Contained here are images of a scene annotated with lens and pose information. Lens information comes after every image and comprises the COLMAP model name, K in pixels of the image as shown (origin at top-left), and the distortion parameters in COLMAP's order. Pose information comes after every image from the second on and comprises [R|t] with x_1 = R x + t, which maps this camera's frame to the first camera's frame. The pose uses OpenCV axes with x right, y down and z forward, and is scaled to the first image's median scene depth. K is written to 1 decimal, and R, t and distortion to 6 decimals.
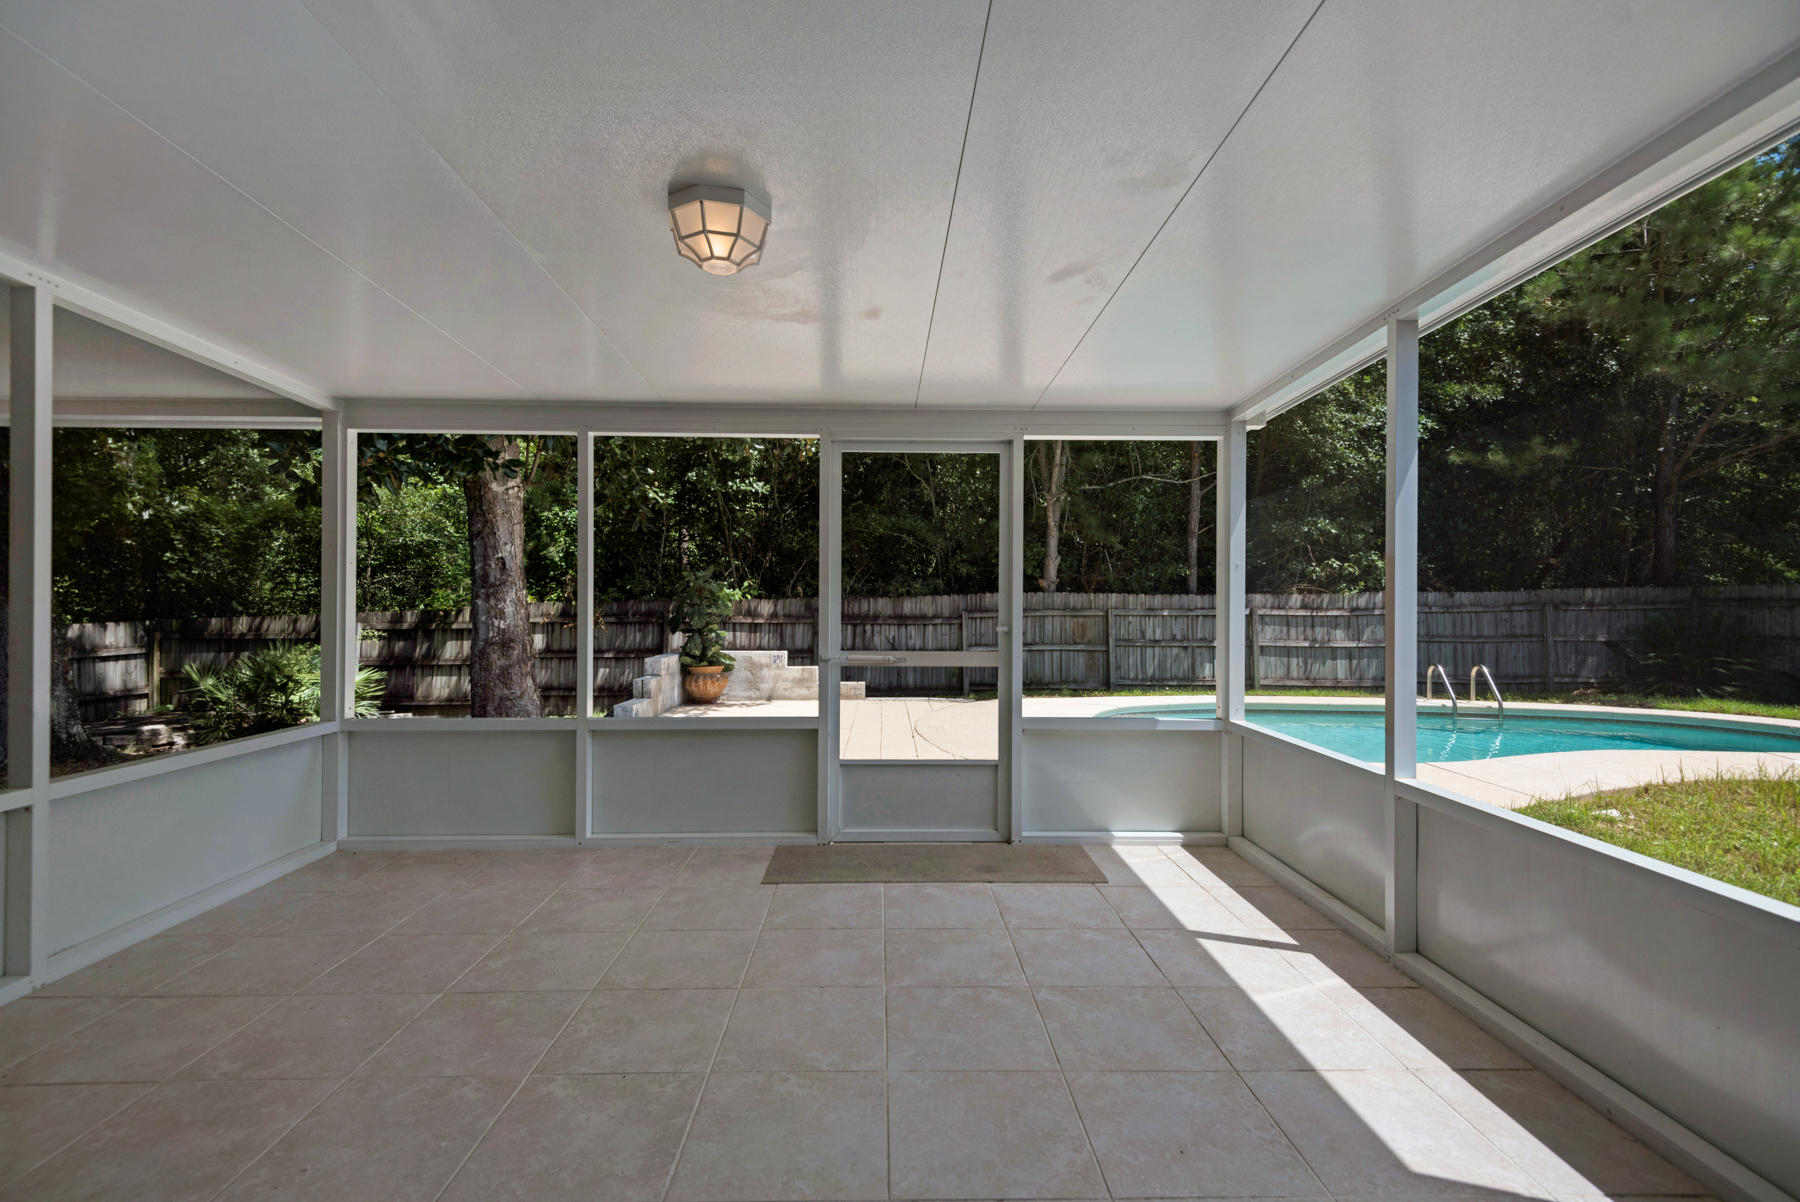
lens RADIAL K [[820.8, 0, 893.5], [0, 820.8, 596.8], [0, 0, 1]] dist [0.002627, 0.000234]
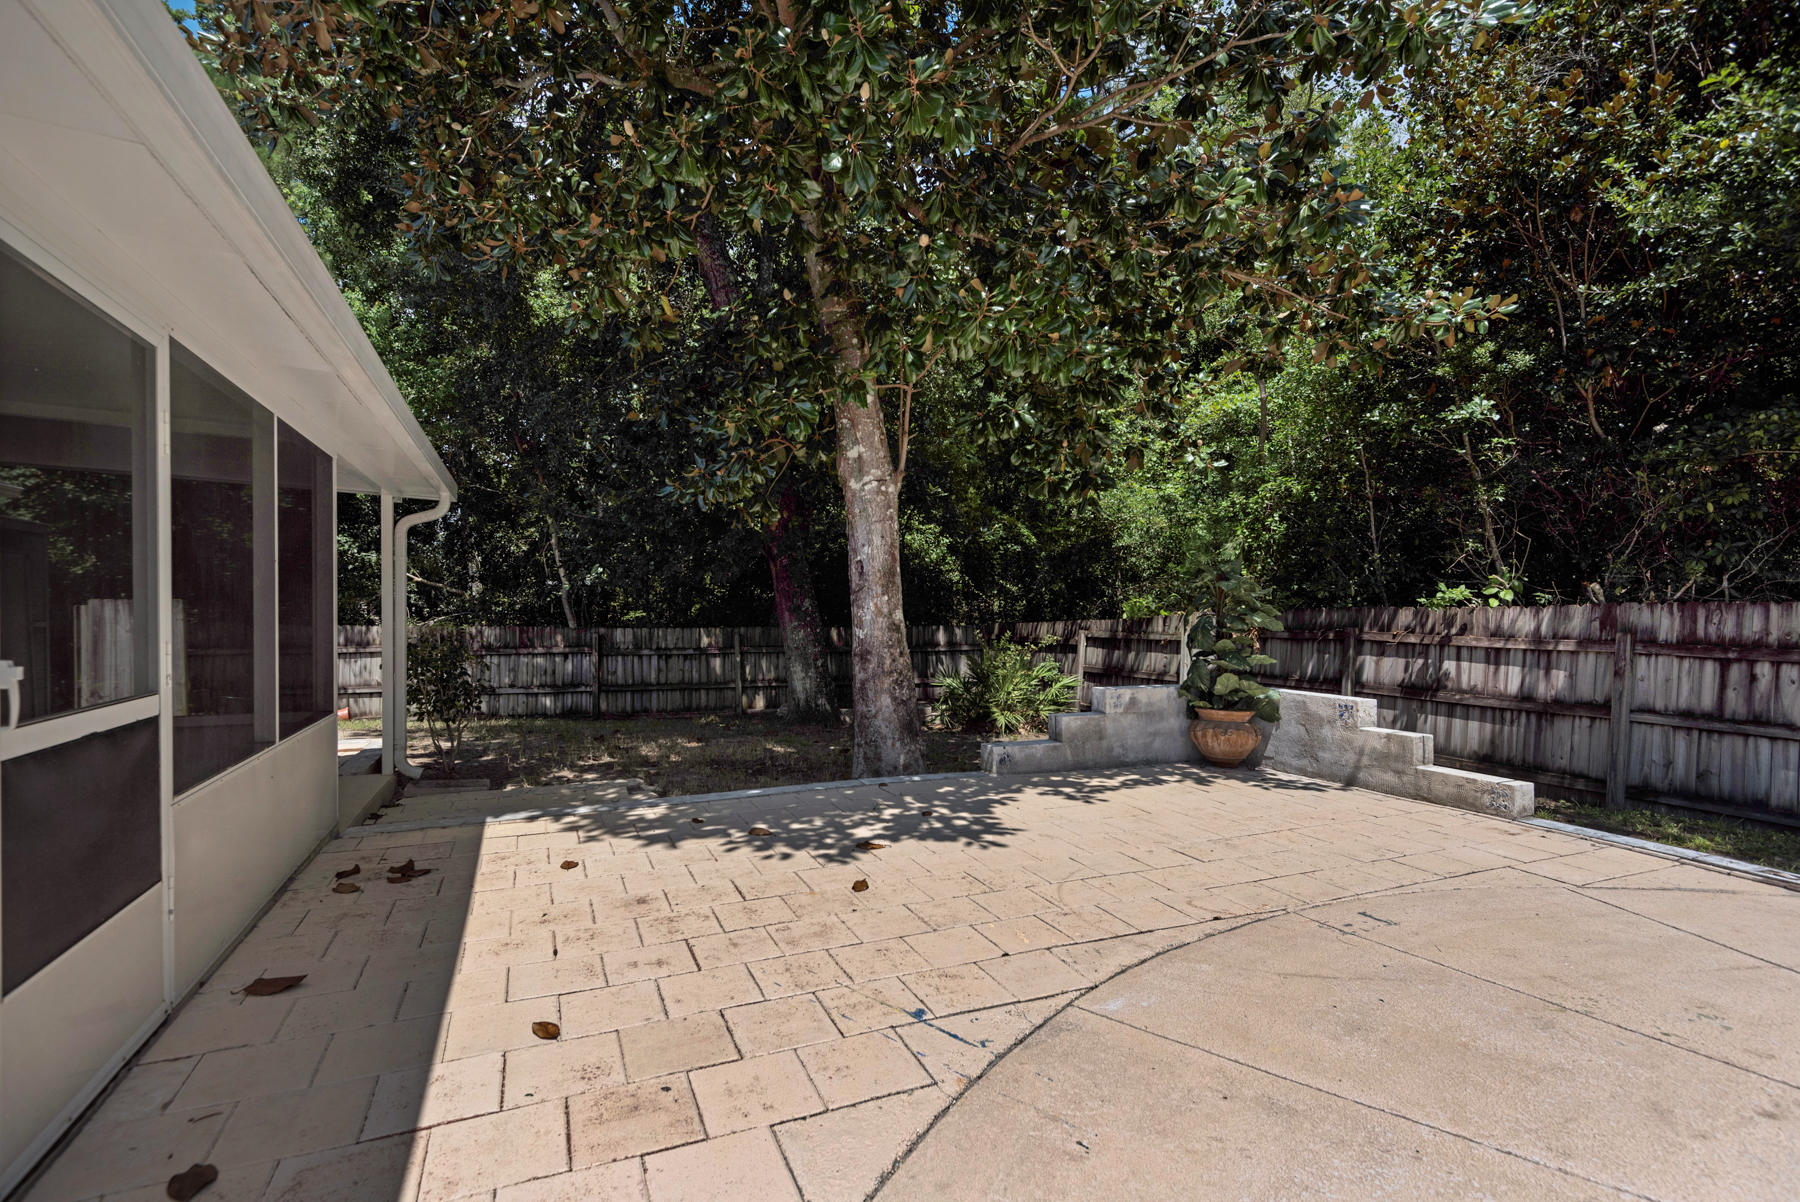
lens RADIAL K [[822.8, 0, 883.5], [0, 822.8, 608.2], [0, 0, 1]] dist [0.040221, -0.019926]
pose [[0.381809, -0.001237, -0.924241, 0.756175], [0.002597, 0.999997, -0.000266, 0.010389], [0.924238, -0.002298, 0.381811, 1.361089]]
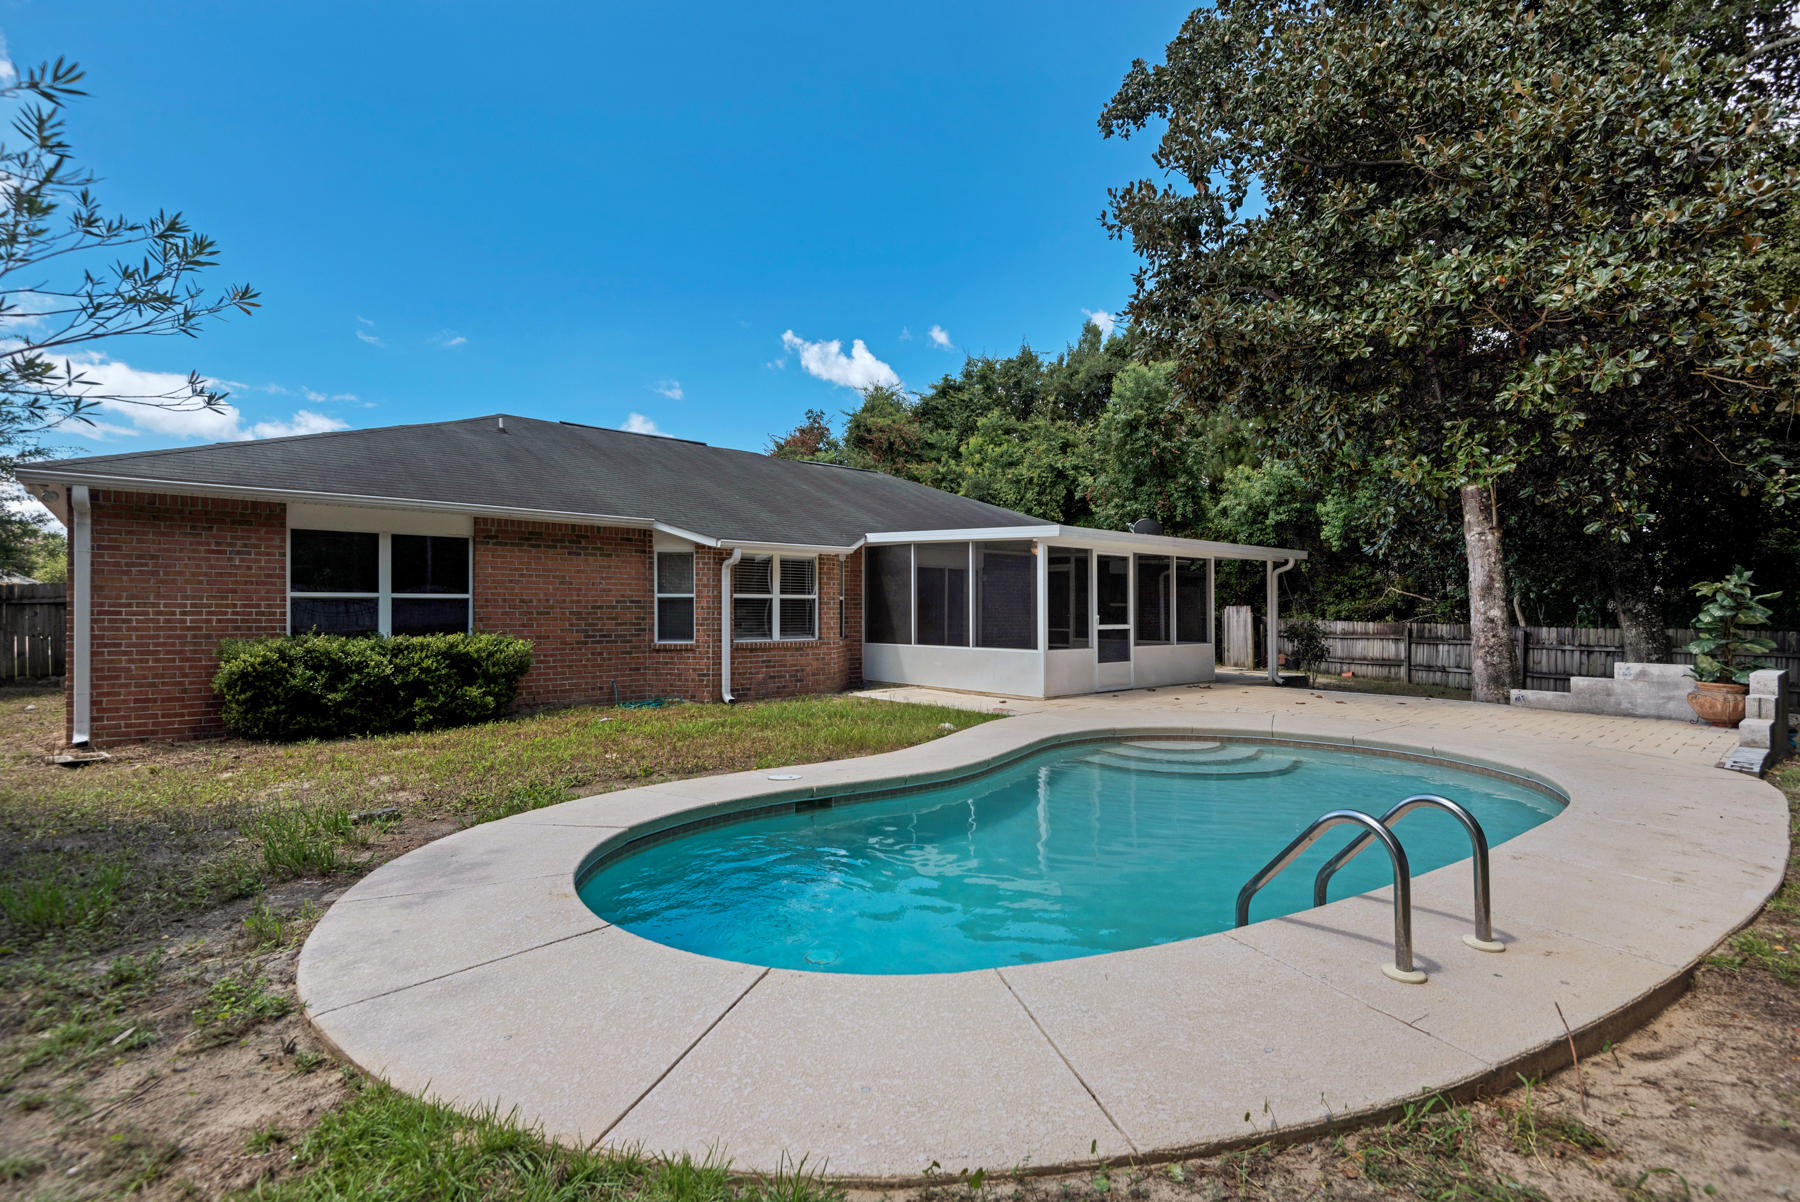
lens RADIAL K [[834.0, 0, 897.6], [0, 834.0, 593.4], [0, 0, 1]] dist [0.000825, -0.000218]
pose [[-0.770443, -0.020114, -0.637191, 2.773726], [-0.005480, 0.999674, -0.024931, 0.043164], [0.637485, -0.015717, -0.770302, 3.076183]]
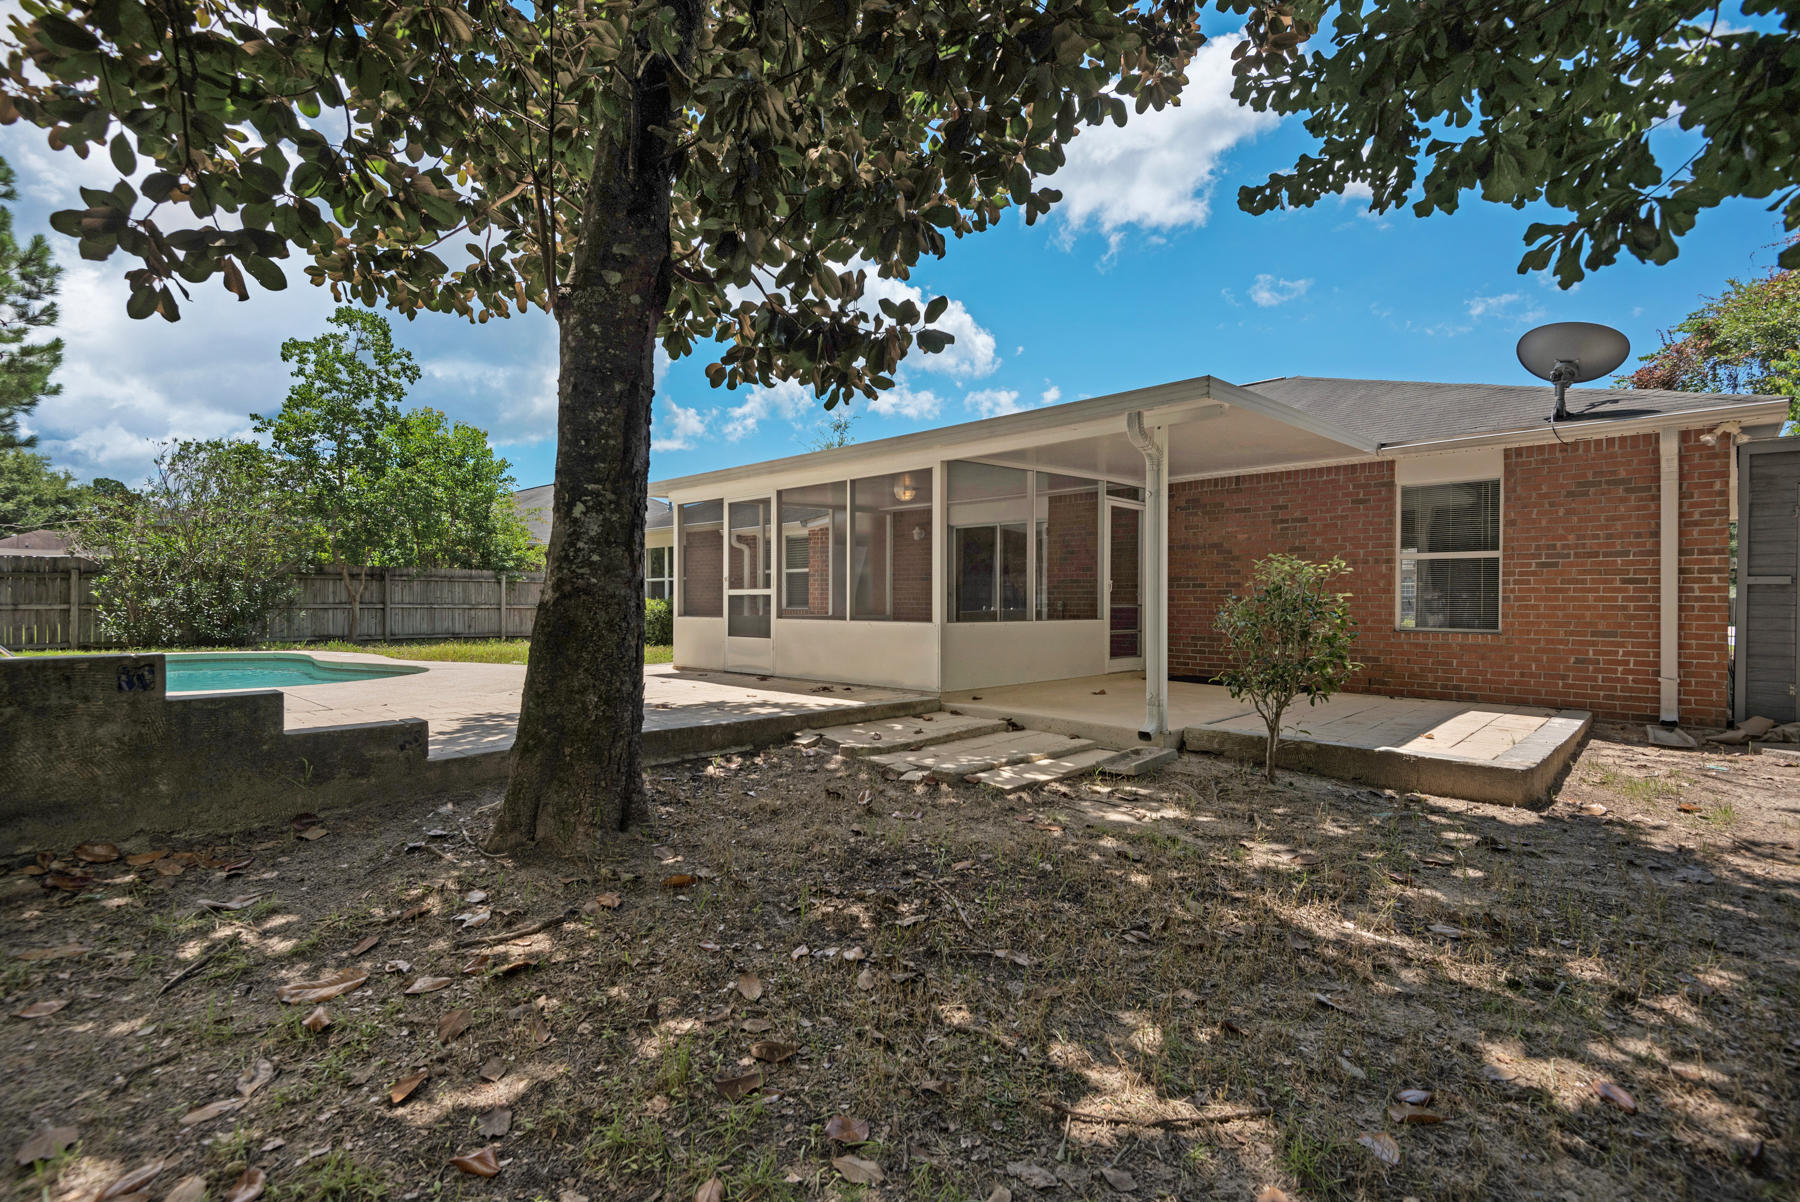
lens RADIAL K [[810.0, 0, 900.0], [0, 810.0, 601.0], [0, 0, 1]] dist [0.048596, -0.020799]
pose [[-0.714322, -0.006993, 0.699782, -2.020029], [-0.003092, 0.999972, 0.006837, 0.095545], [-0.699810, 0.002720, -0.714324, 2.525705]]
